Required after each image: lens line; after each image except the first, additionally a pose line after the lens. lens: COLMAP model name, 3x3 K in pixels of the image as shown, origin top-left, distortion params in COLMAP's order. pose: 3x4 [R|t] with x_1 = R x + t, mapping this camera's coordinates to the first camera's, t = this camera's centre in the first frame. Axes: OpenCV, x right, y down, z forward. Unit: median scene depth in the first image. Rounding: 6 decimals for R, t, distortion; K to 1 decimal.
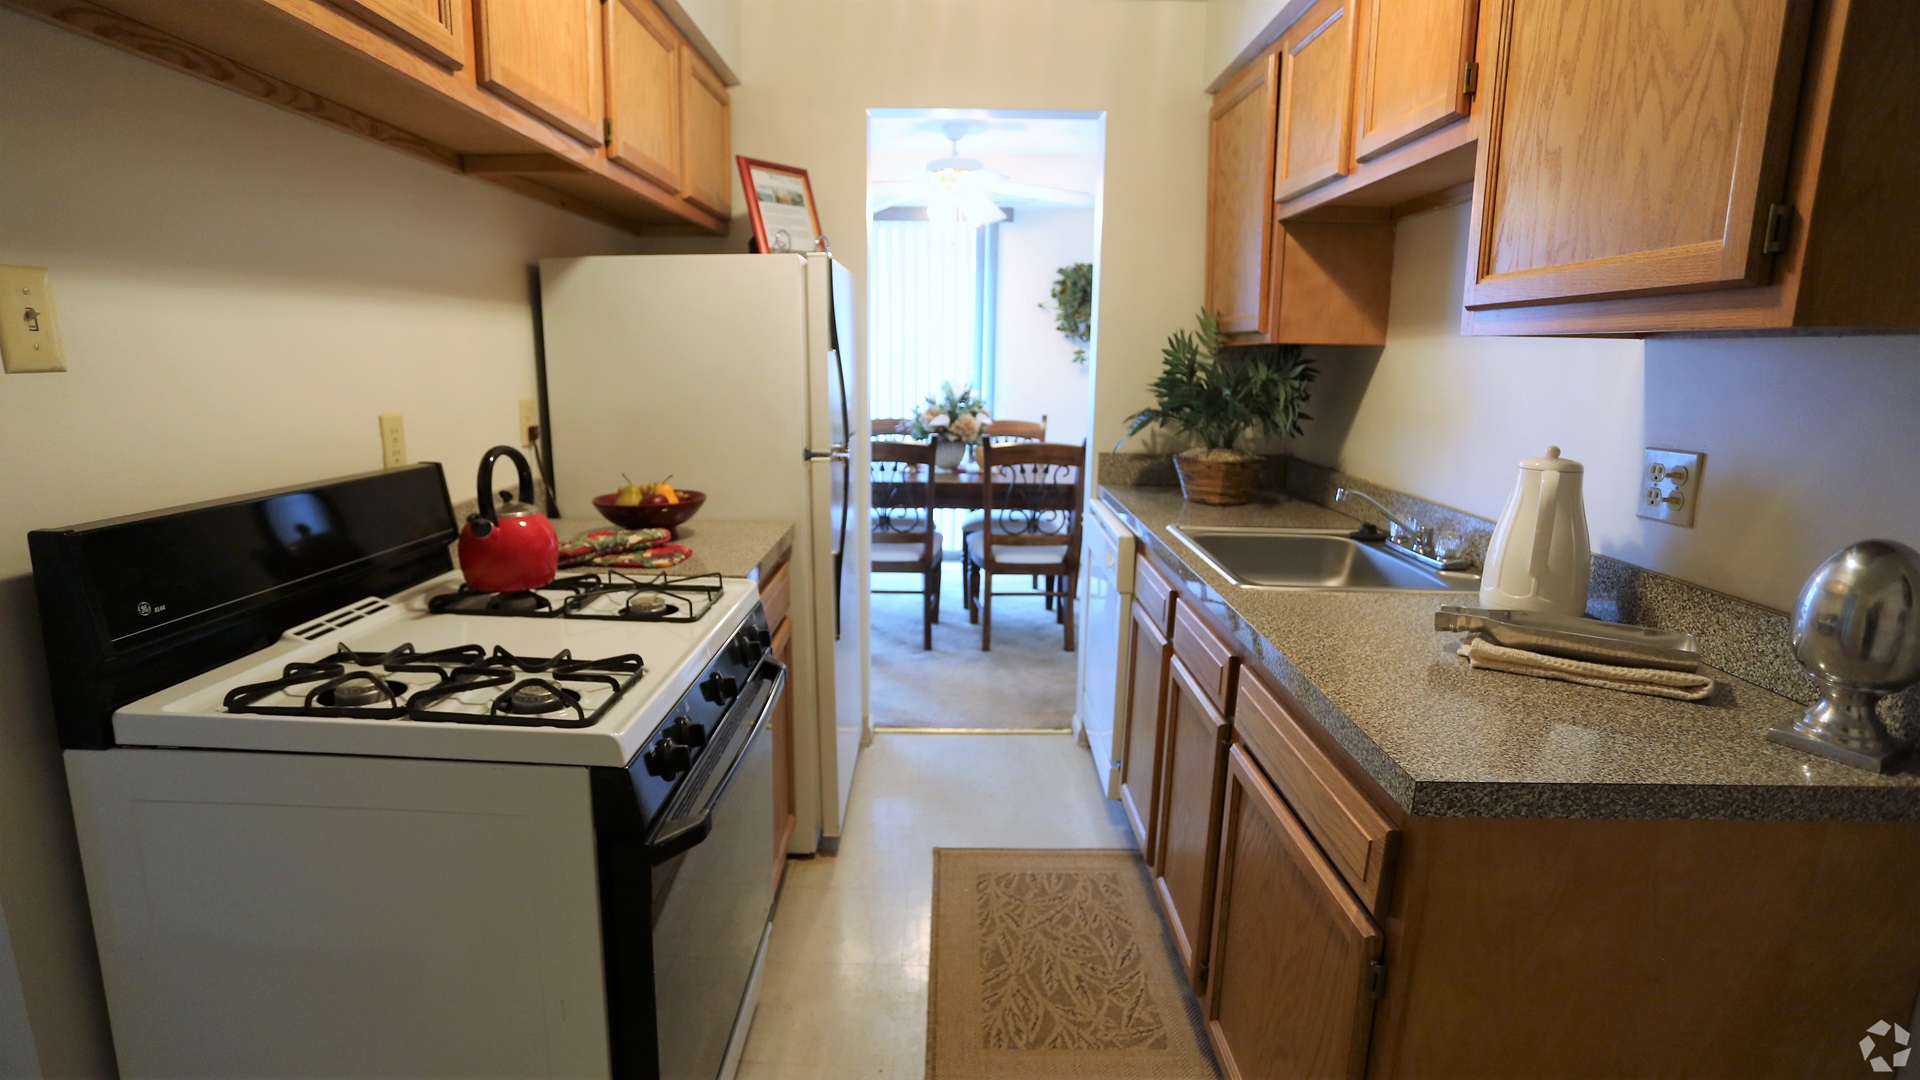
lens RADIAL K [[998.8, 0, 937.2], [0, 998.8, 539.4], [0, 0, 1]] dist [-0.042118, 0.015095]
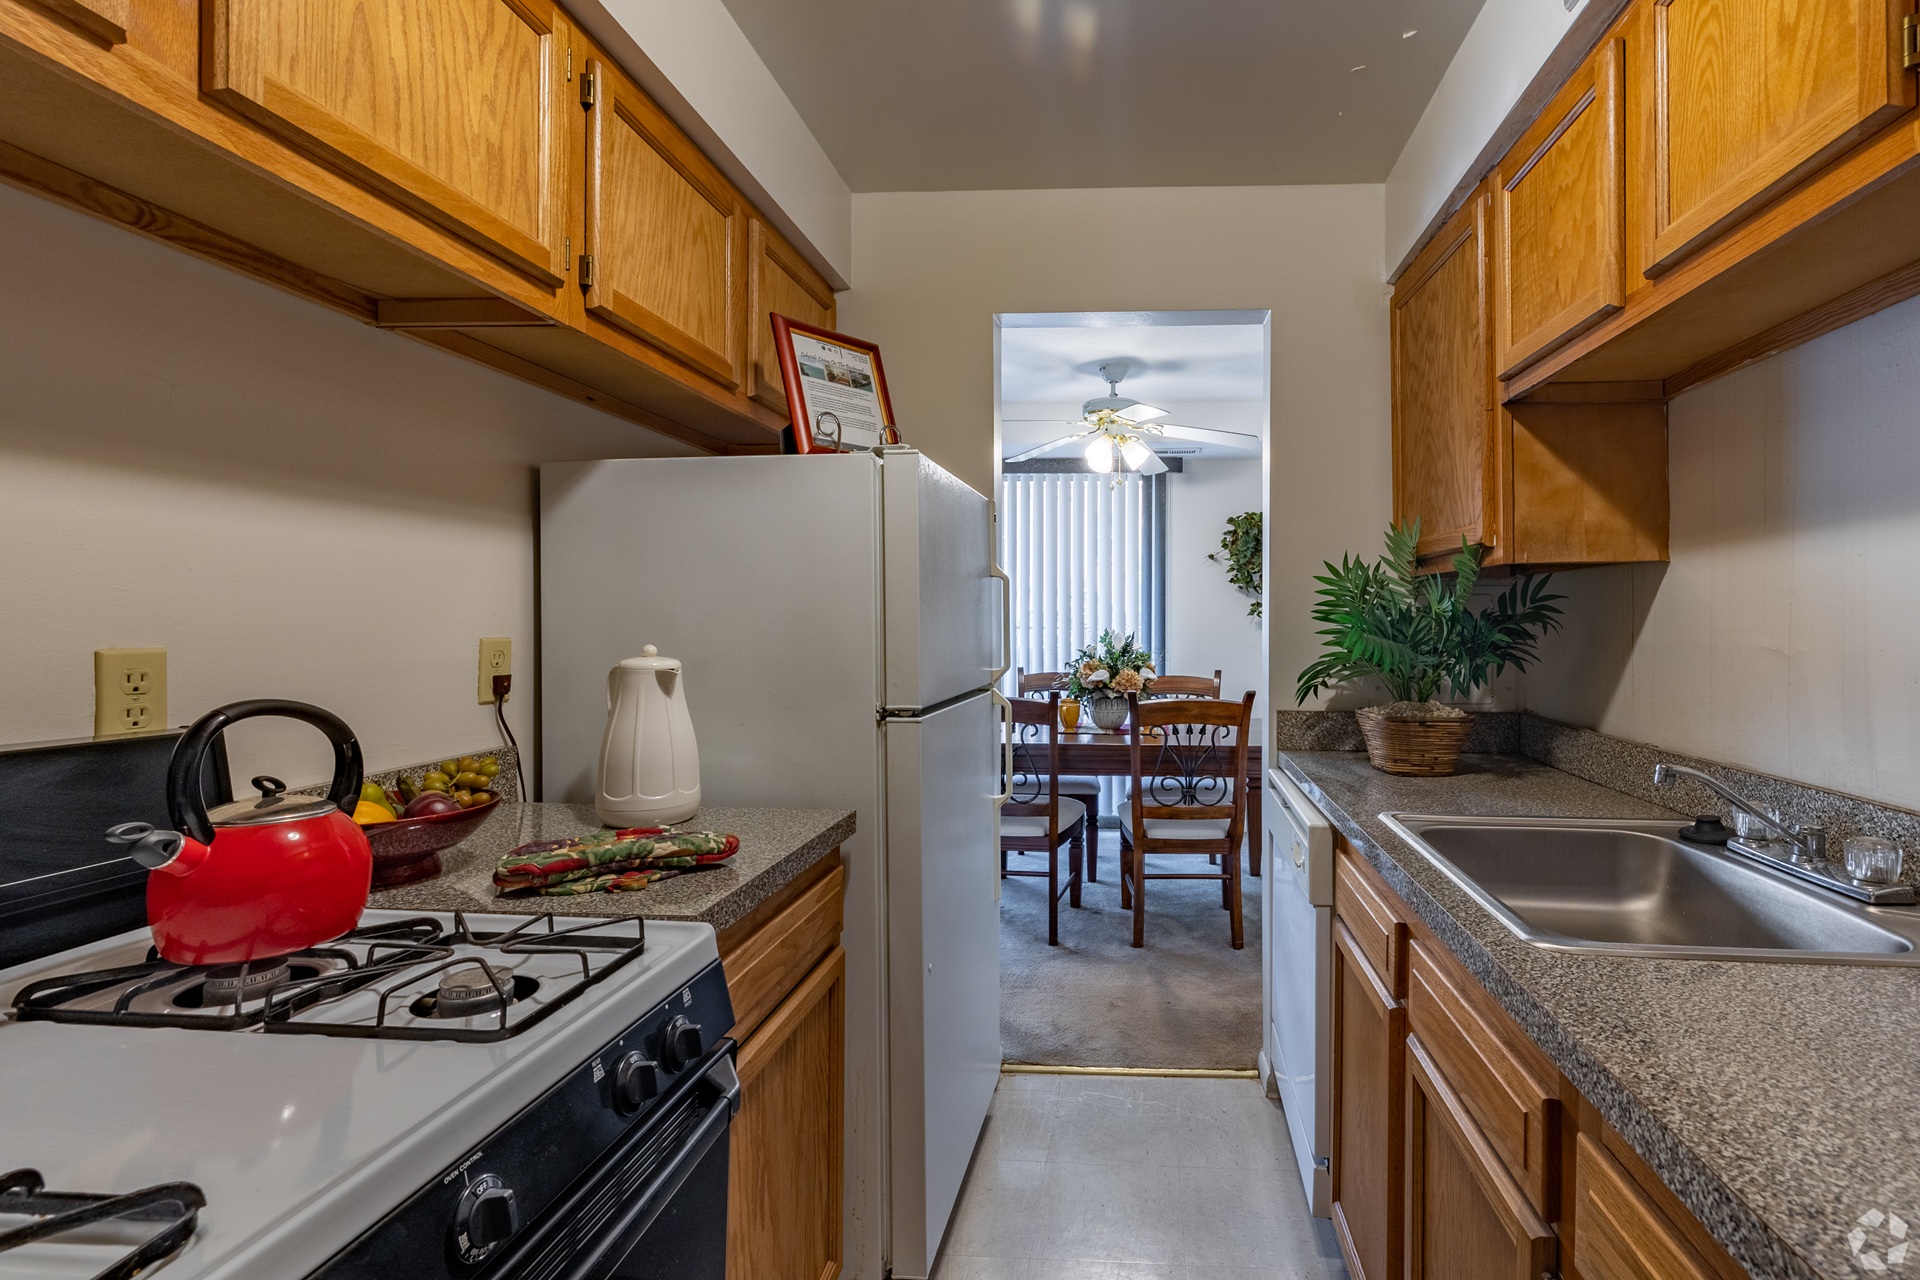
lens RADIAL K [[867.3, 0, 1071.4], [0, 867.3, 618.9], [0, 0, 1]] dist [0.014131, -0.004388]
pose [[0.998897, -0.007884, -0.046292, 0.050495], [-0.001188, 0.981248, -0.192746, -0.032114], [0.046943, 0.192588, 0.980156, 0.387911]]
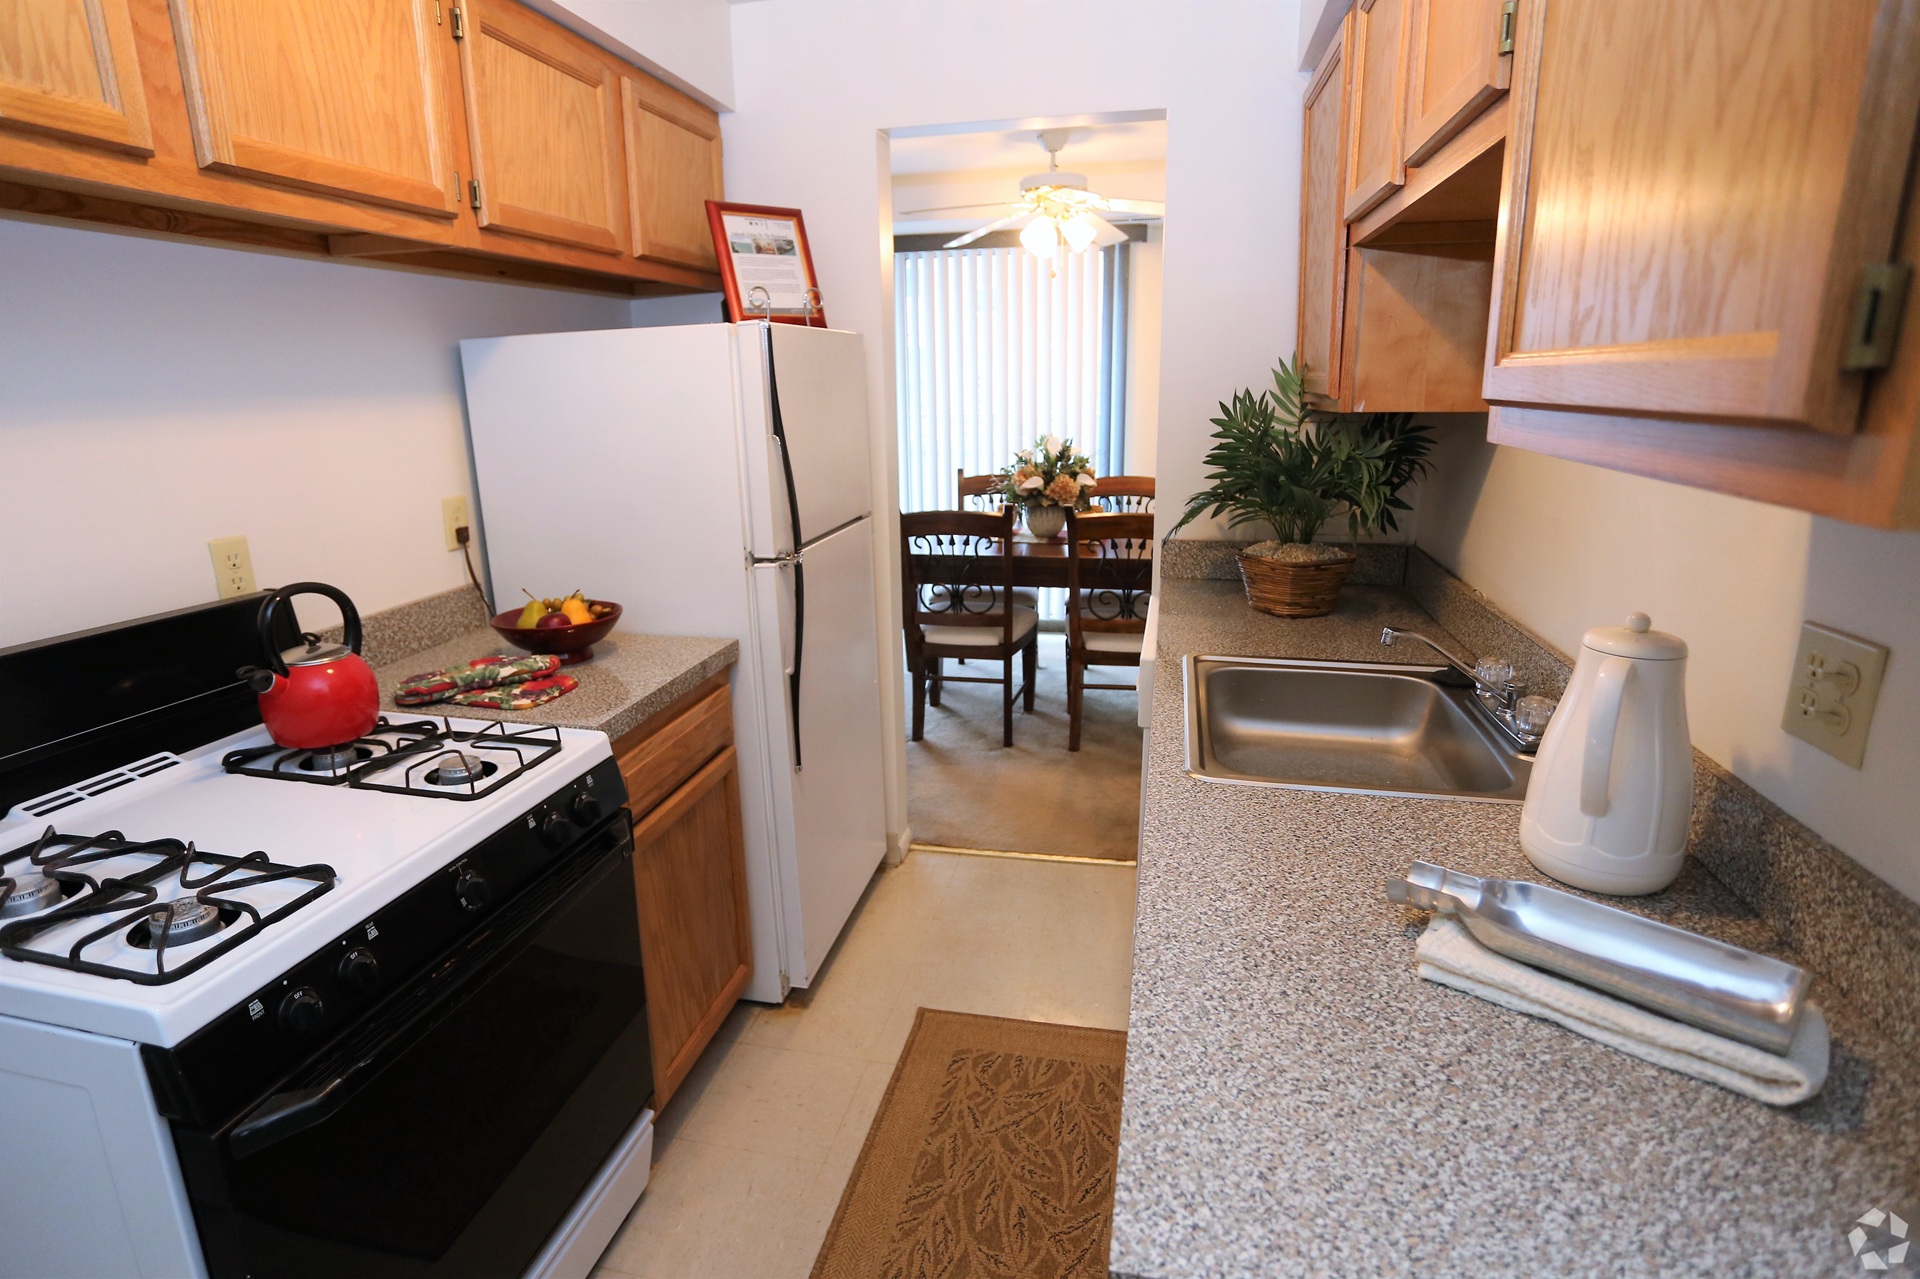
lens RADIAL K [[1028.3, 0, 938.8], [0, 1028.3, 645.2], [0, 0, 1]] dist [-0.048930, 0.017021]
pose [[0.974003, 0.028779, -0.224698, 0.240172], [-0.011524, 0.996908, 0.077731, -0.087361], [0.226240, -0.073121, 0.971323, 0.190606]]
